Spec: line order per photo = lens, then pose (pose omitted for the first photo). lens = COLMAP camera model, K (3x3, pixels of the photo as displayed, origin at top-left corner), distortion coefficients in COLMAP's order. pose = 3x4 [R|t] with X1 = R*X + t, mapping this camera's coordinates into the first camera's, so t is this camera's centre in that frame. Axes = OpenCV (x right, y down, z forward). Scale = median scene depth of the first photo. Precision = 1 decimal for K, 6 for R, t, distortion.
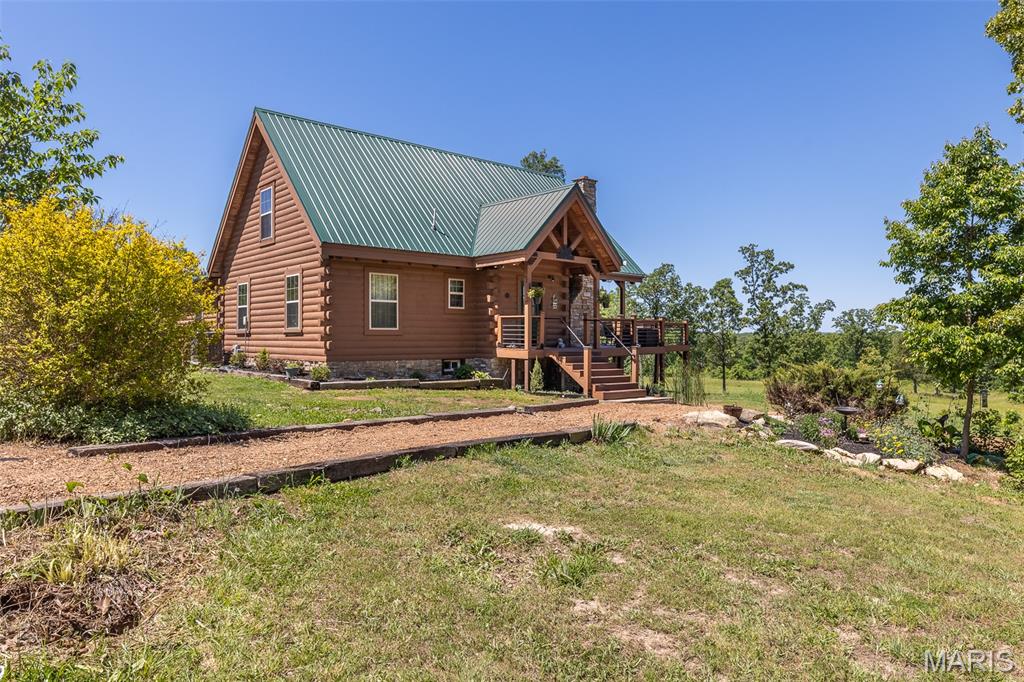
lens RADIAL K [[687.7, 0, 511.2], [0, 687.7, 340.3], [0, 0, 1]] dist [0.010401, 0.002415]
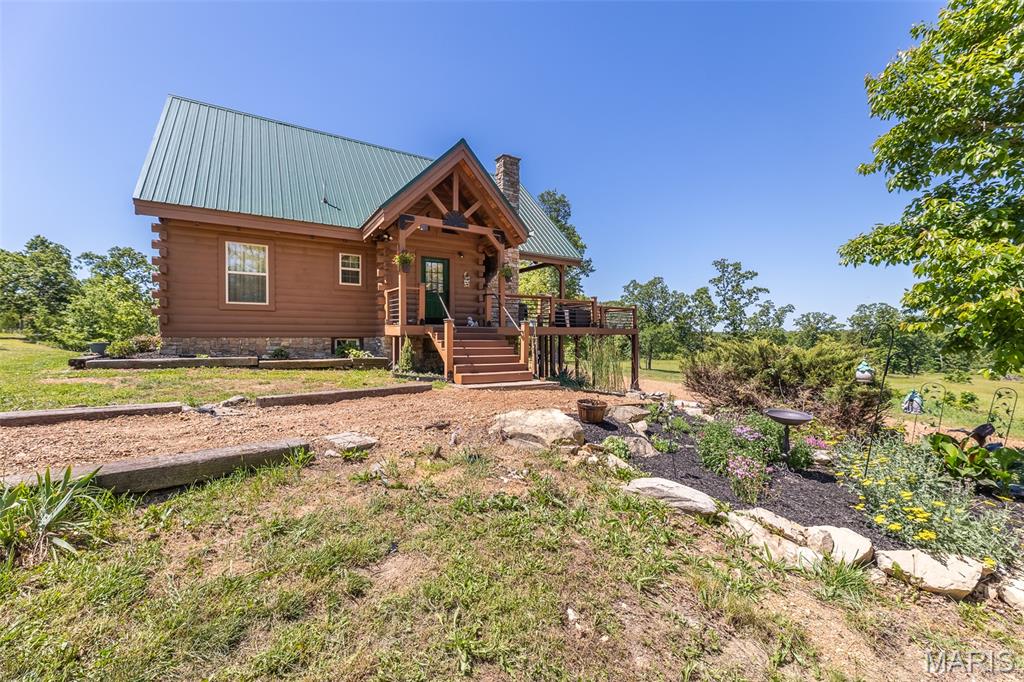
lens RADIAL K [[405.7, 0, 514.0], [0, 405.7, 342.0], [0, 0, 1]] dist [0.012586, -0.000155]
pose [[0.986128, -0.001093, -0.165986, 0.243321], [0.002711, 0.999951, 0.009523, 0.029122], [0.165967, -0.009841, 0.986082, 0.482523]]
